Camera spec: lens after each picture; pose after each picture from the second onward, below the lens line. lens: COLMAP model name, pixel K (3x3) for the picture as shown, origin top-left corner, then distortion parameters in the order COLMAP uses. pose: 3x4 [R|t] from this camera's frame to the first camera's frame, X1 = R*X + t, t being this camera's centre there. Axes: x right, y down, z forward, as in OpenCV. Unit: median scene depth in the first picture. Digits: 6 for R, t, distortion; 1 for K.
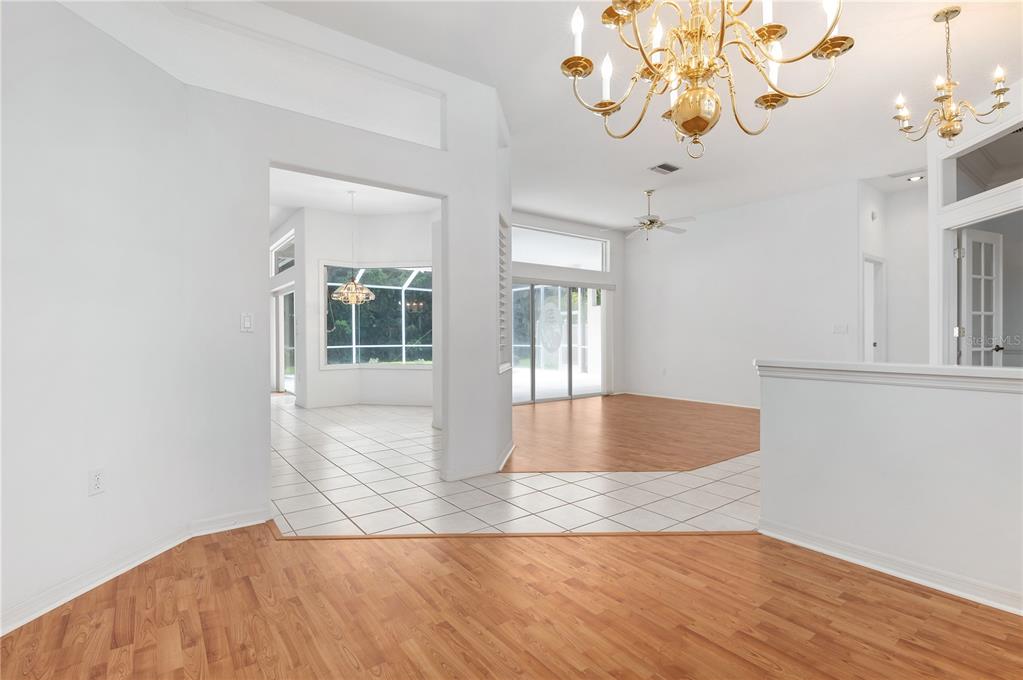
lens RADIAL K [[479.6, 0, 513.1], [0, 479.6, 345.0], [0, 0, 1]] dist [-0.009629, -0.003732]
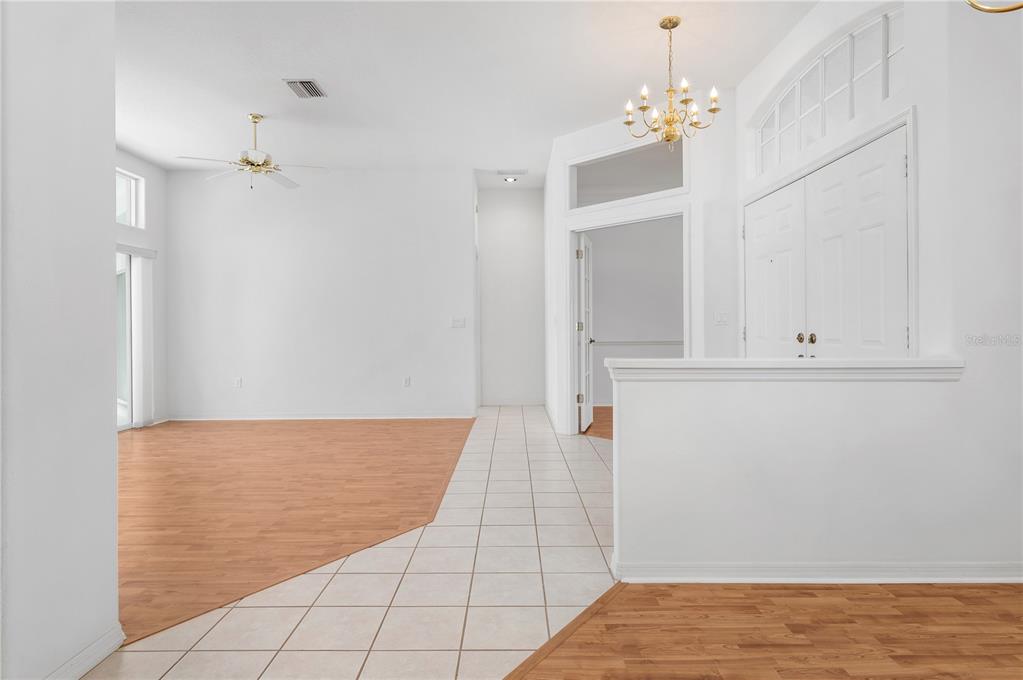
lens RADIAL K [[566.5, 0, 510.8], [0, 566.5, 330.5], [0, 0, 1]] dist [0.013152, -0.005715]
pose [[0.605421, -0.001266, 0.795904, -0.365503], [0.017626, 0.999775, -0.011817, -0.010433], [-0.795710, 0.021183, 0.605307, 0.637843]]
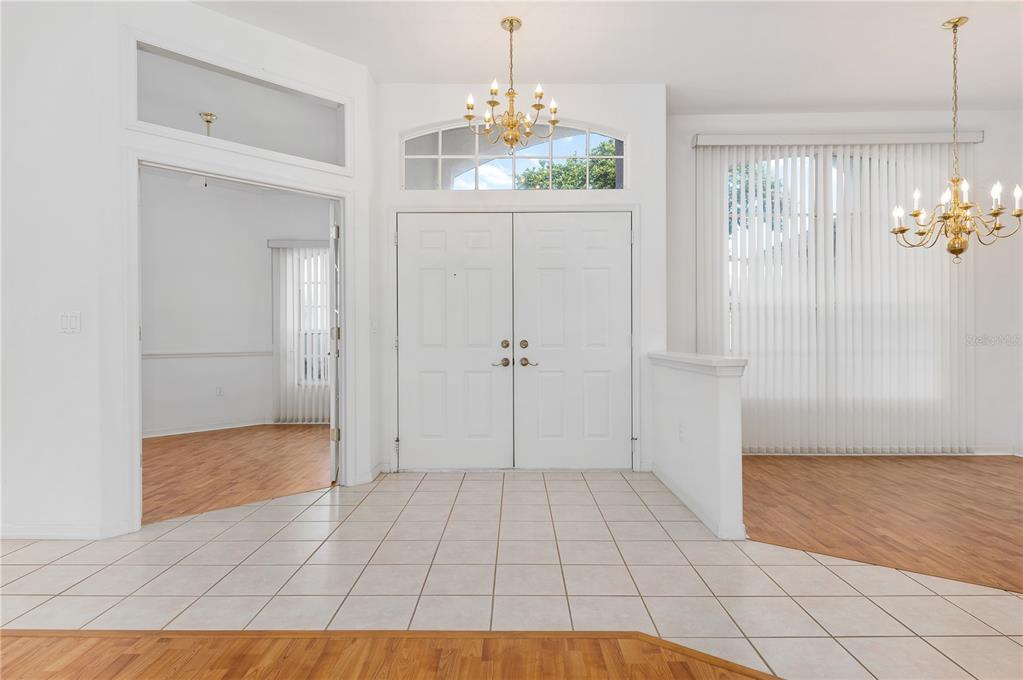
lens RADIAL K [[544.8, 0, 515.2], [0, 544.8, 337.8], [0, 0, 1]] dist [0.000861, -0.000560]
pose [[-0.790563, 0.002998, 0.612373, 0.233114], [0.016461, 0.999731, 0.016357, -0.043093], [-0.612160, 0.023011, -0.790399, 2.376341]]
